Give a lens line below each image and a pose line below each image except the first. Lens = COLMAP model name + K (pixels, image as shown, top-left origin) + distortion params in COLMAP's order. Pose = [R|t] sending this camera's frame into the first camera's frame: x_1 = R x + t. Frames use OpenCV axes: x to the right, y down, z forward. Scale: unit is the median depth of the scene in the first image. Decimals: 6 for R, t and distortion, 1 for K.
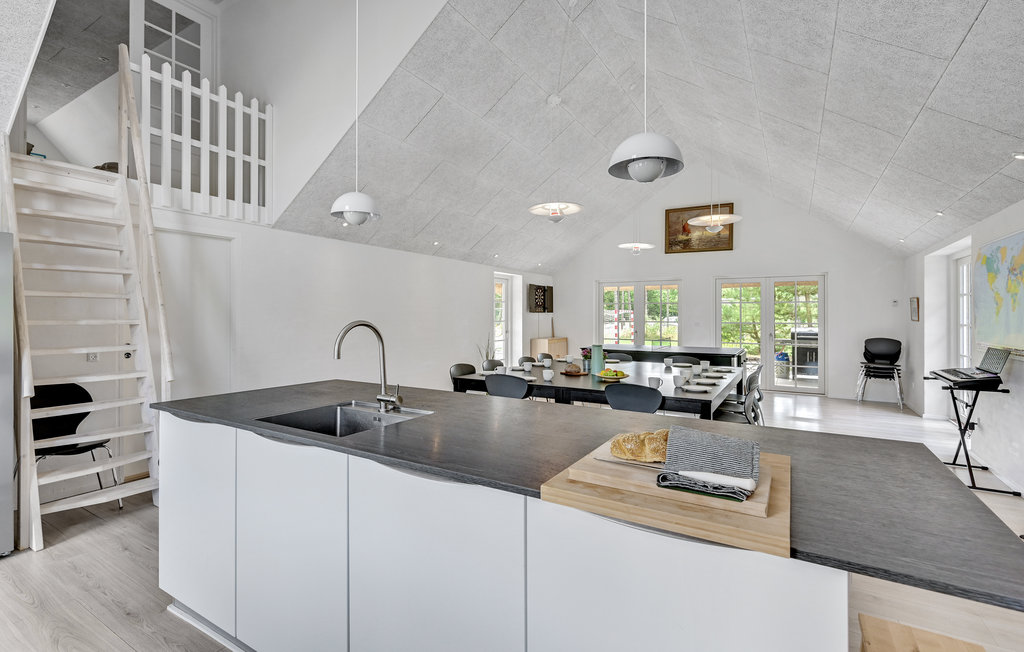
lens RADIAL K [[467.4, 0, 511.8], [0, 467.4, 321.2], [0, 0, 1]] dist [-0.001307, -0.000002]
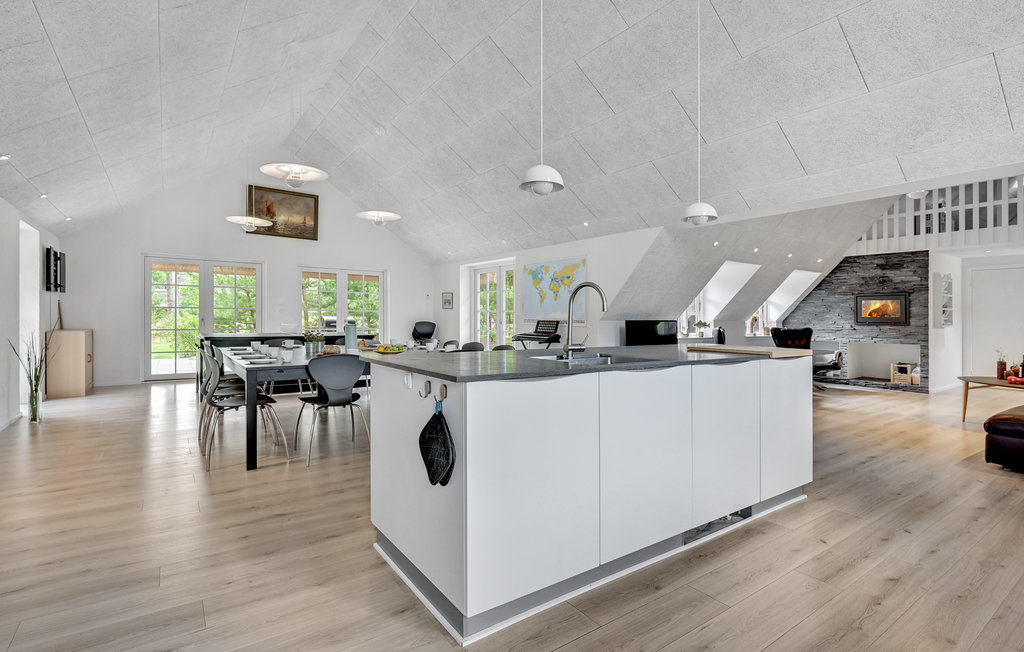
lens RADIAL K [[492.6, 0, 515.3], [0, 492.6, 319.0], [0, 0, 1]] dist [0.002942, 0.000304]
pose [[0.396836, -0.003038, 0.917884, -0.438860], [0.000513, 0.999995, 0.003088, 0.024917], [-0.917889, -0.000754, 0.396836, 0.182675]]
